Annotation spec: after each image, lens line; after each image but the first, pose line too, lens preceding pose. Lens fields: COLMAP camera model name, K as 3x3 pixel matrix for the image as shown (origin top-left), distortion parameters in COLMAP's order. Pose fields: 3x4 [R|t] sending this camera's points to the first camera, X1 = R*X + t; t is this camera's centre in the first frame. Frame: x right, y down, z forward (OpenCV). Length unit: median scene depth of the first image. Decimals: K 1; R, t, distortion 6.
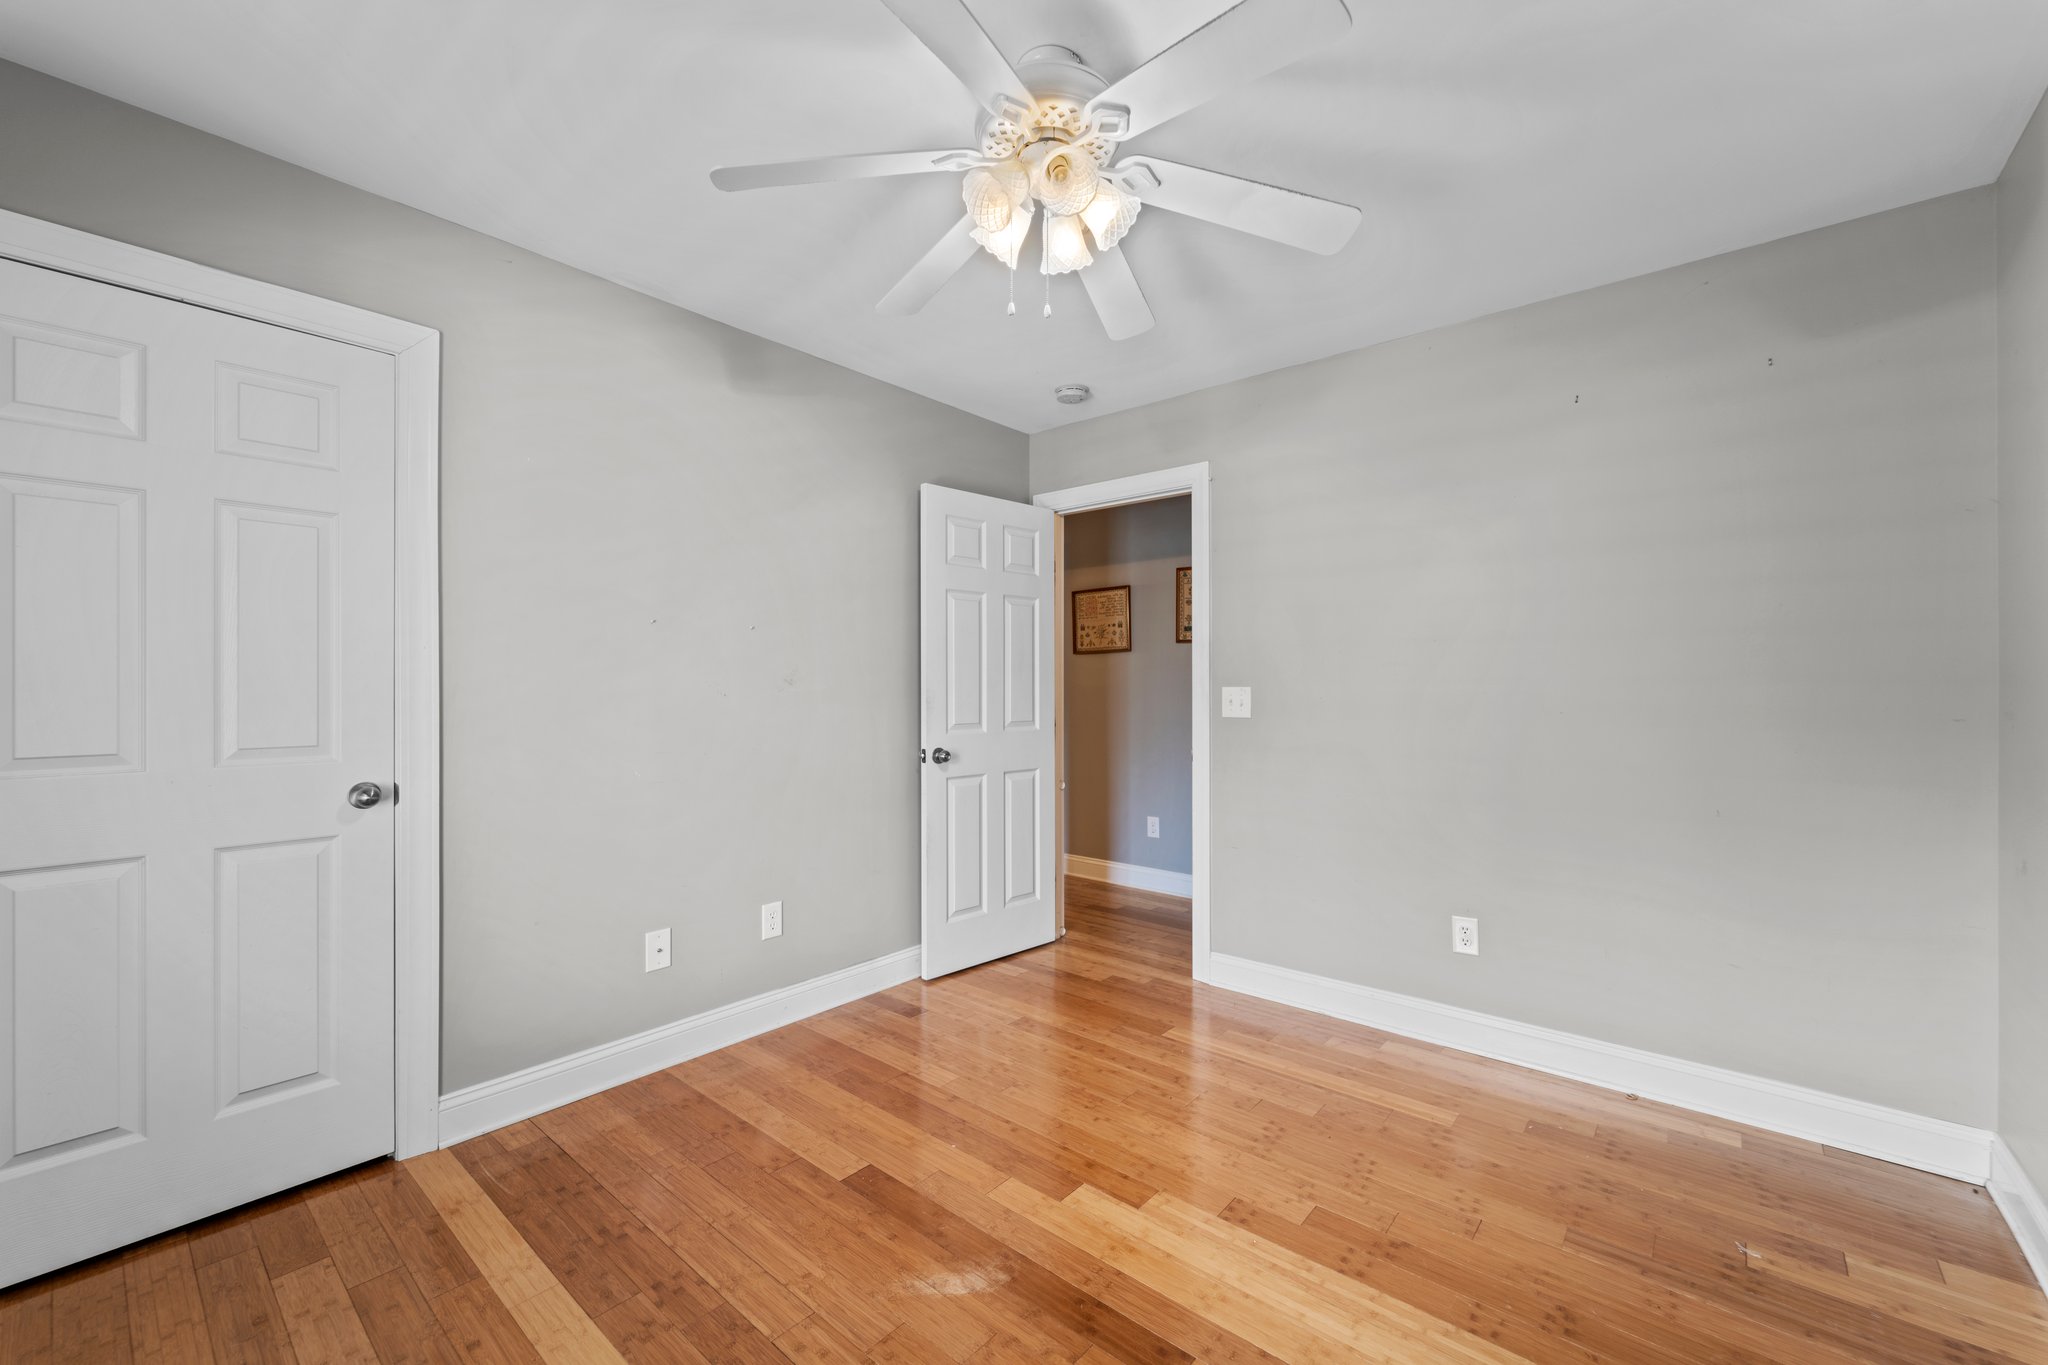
lens RADIAL K [[821.6, 0, 1022.5], [0, 821.6, 687.8], [0, 0, 1]] dist [-0.000021, 0.000007]
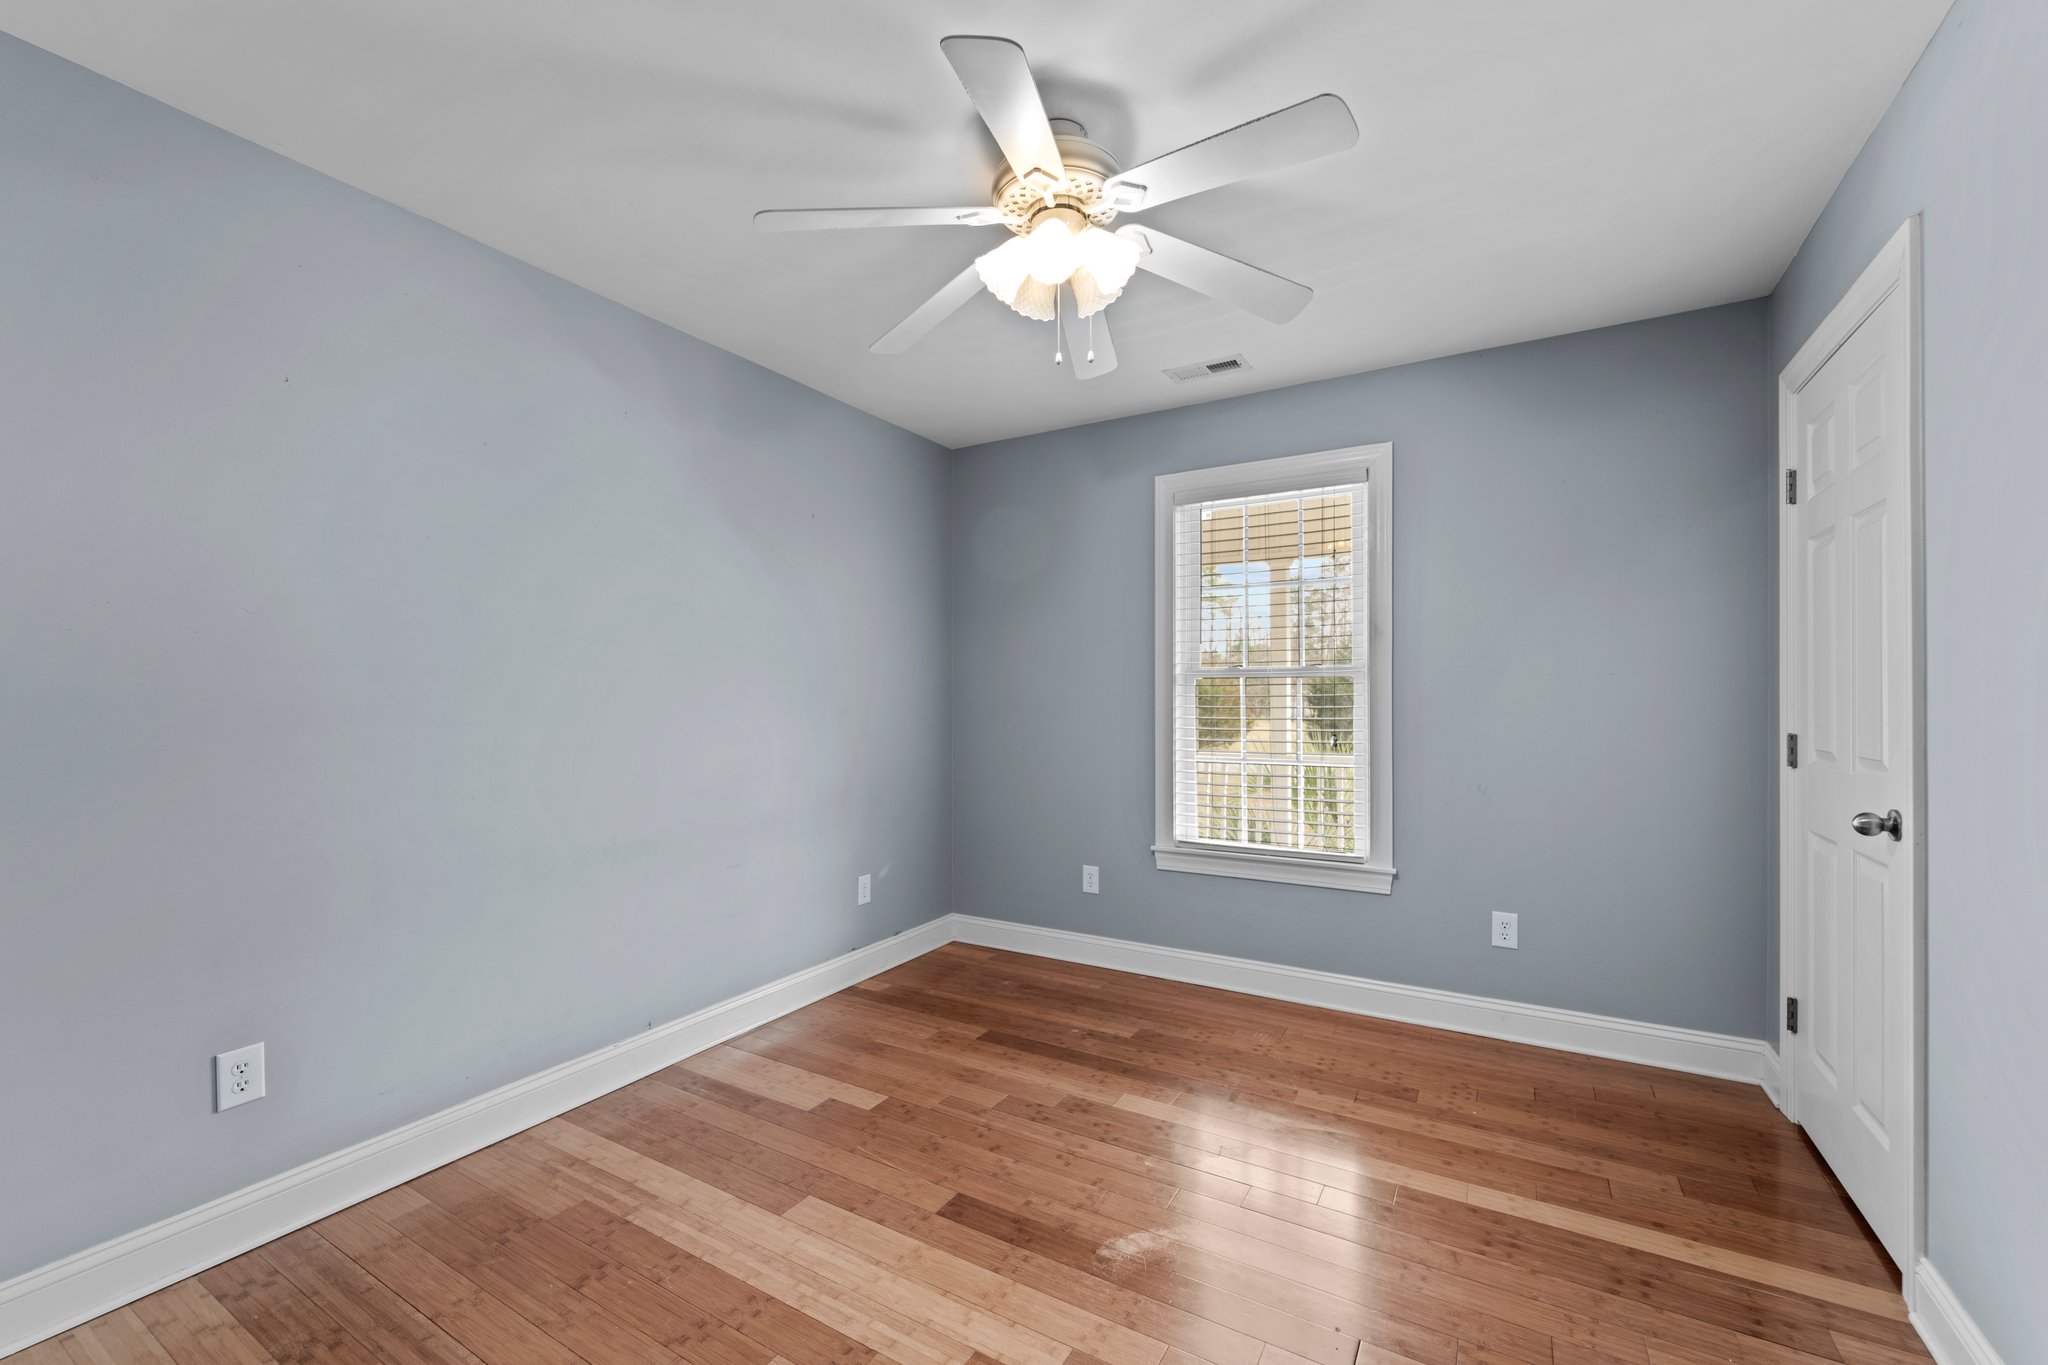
lens RADIAL K [[821.6, 0, 1022.0], [0, 821.6, 691.6], [0, 0, 1]] dist [-0.000021, 0.000007]
pose [[-0.984520, -0.000457, -0.175270, 0.266688], [0.001243, 0.999953, -0.009592, 0.003215], [0.175266, -0.009661, -0.984474, 2.032589]]
